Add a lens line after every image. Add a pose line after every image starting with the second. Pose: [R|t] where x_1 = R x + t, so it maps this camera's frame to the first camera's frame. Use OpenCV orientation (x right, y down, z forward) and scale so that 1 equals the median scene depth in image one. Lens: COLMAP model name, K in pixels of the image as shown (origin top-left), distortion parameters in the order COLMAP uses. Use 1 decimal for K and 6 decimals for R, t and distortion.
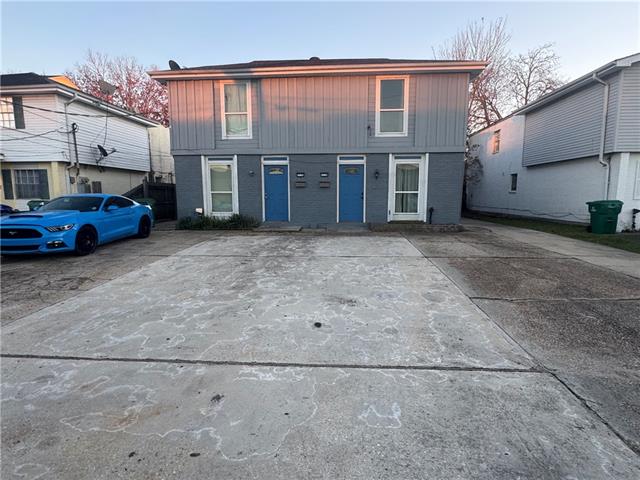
lens RADIAL K [[349.8, 0, 320.0], [0, 349.8, 240.0], [0, 0, 1]] dist [-0.004661, -0.000709]
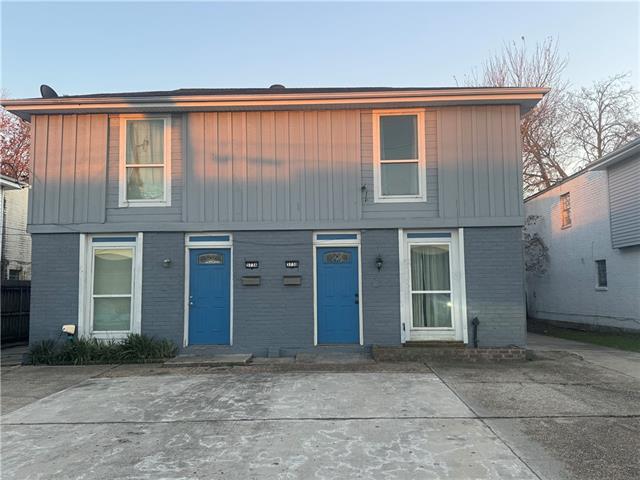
lens RADIAL K [[548.8, 0, 320.0], [0, 548.8, 240.0], [0, 0, 1]] dist [0.058953, -0.005417]
pose [[0.998747, -0.005620, 0.049730, 0.014052], [0.016623, 0.974514, -0.223710, -0.017178], [-0.047205, 0.224256, 0.973386, 0.080124]]
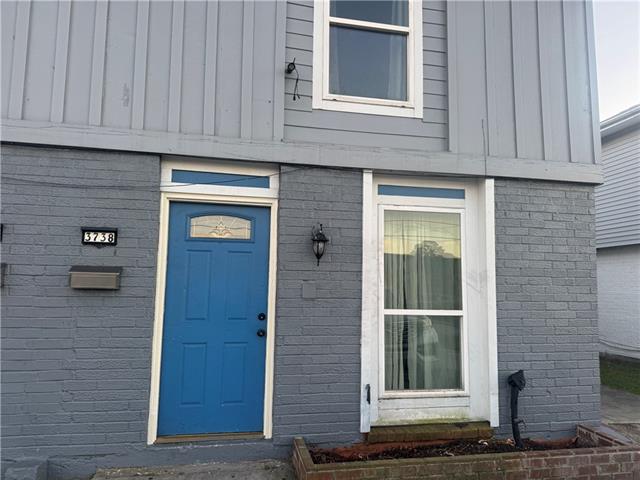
lens RADIAL K [[451.6, 0, 320.0], [0, 451.6, 240.0], [0, 0, 1]] dist [0.005545, 0.000411]
pose [[0.963716, 0.045440, 0.263034, 0.075106], [0.019030, 0.971201, -0.237499, -0.111421], [-0.266251, 0.233887, 0.935098, 0.686705]]
